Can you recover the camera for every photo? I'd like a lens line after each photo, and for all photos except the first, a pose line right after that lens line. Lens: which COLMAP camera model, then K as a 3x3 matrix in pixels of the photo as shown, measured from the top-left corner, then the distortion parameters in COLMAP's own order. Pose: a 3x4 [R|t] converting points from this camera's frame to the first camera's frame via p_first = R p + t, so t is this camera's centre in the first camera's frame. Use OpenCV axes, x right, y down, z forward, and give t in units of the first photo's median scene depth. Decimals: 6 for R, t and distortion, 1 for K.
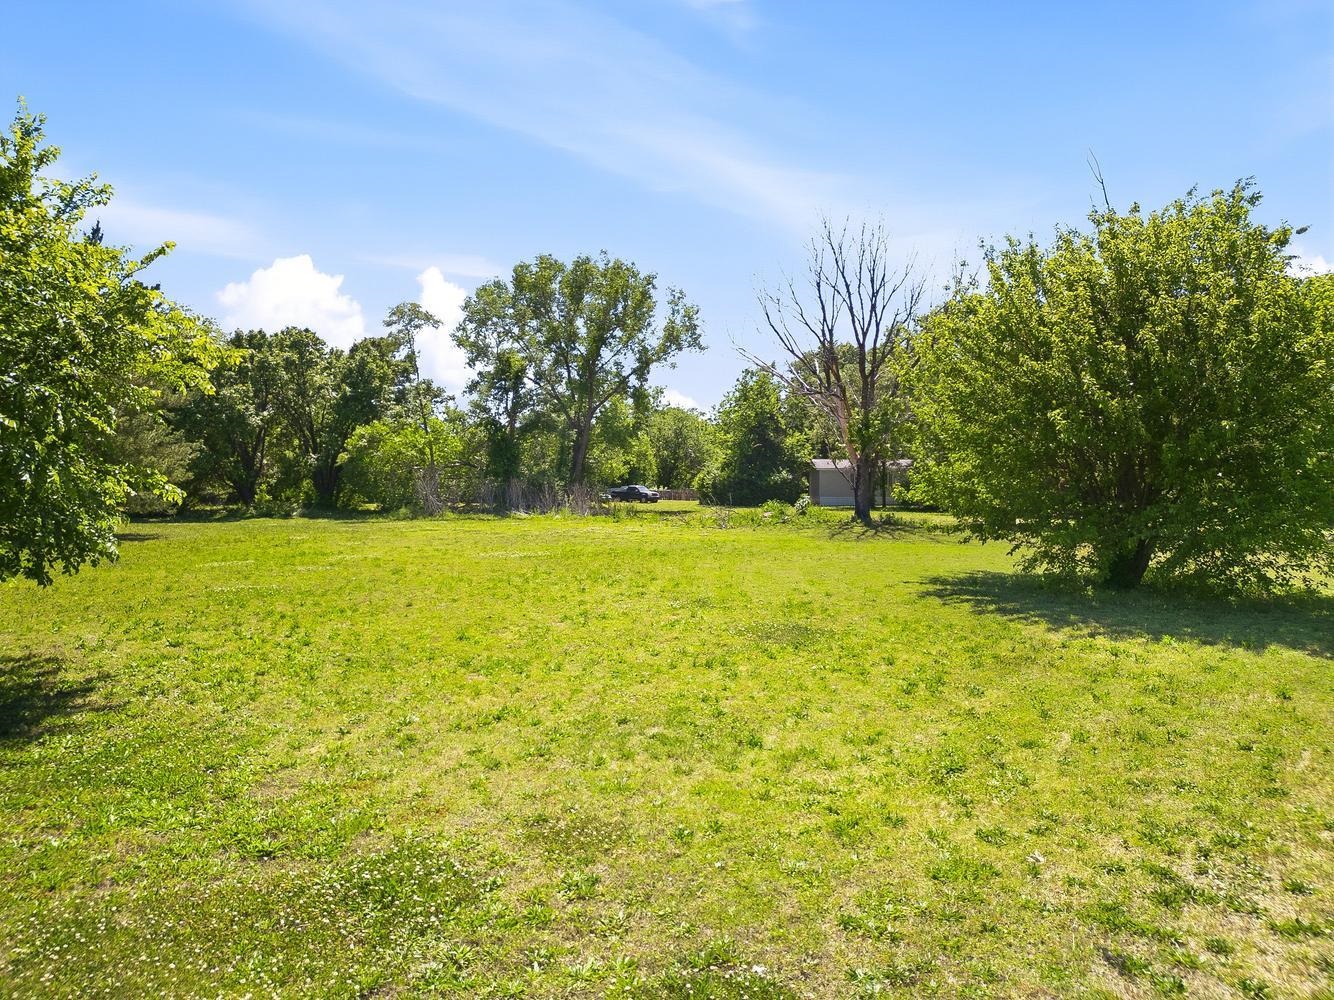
lens RADIAL K [[924.4, 0, 667.0], [0, 924.4, 500.0], [0, 0, 1]] dist [0.120241, -0.113131]
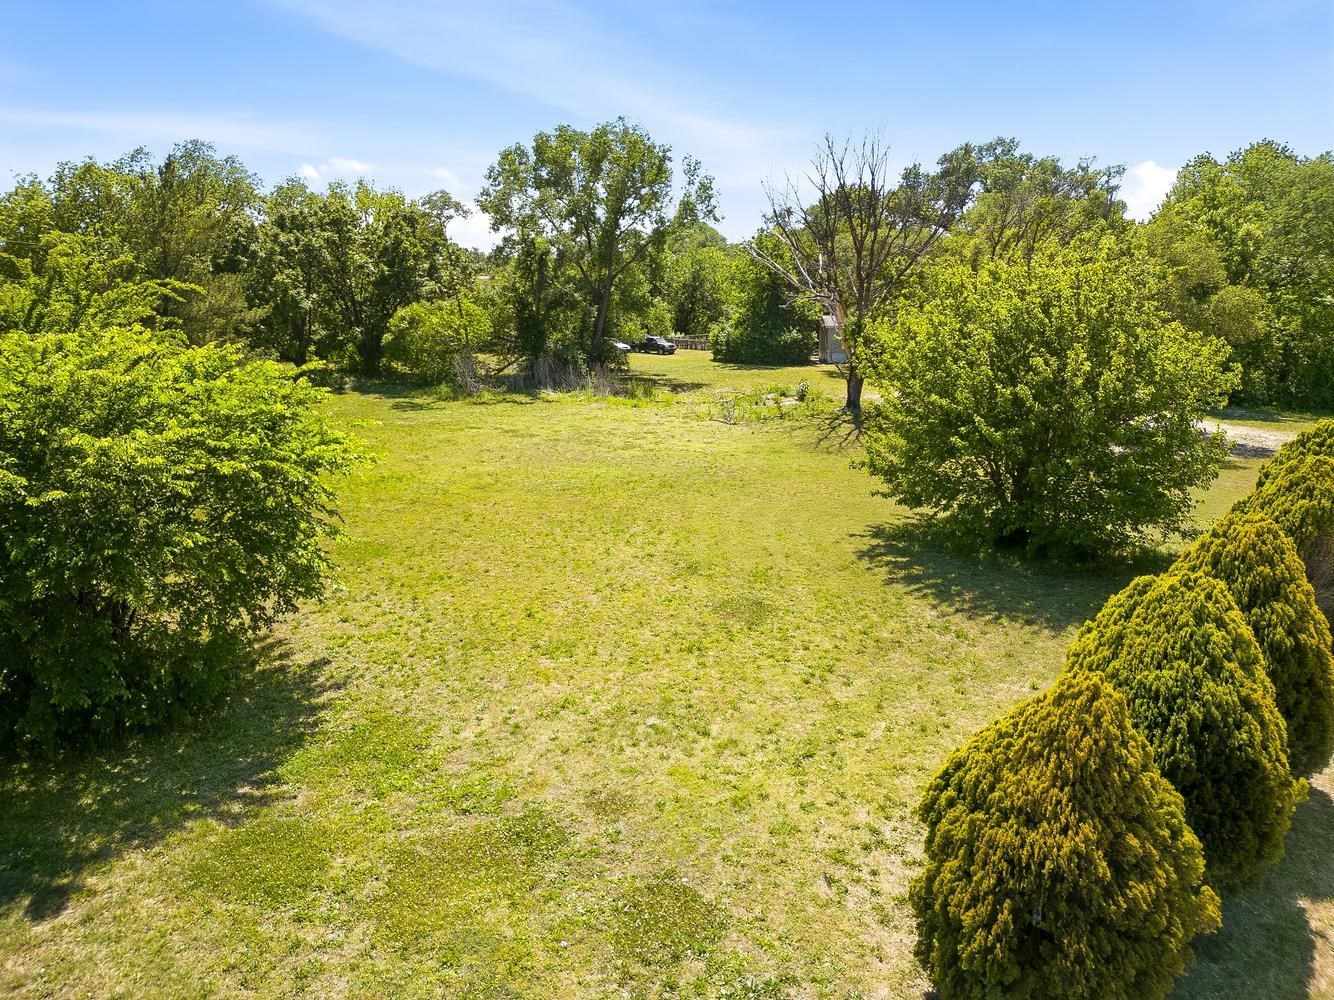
lens RADIAL K [[924.4, 0, 667.0], [0, 924.4, 500.0], [0, 0, 1]] dist [0.120241, -0.113131]
pose [[0.999737, 0.007815, -0.021555, 0.008597], [-0.003117, 0.977714, 0.209917, -0.090244], [0.022715, -0.209794, 0.977482, -0.109077]]
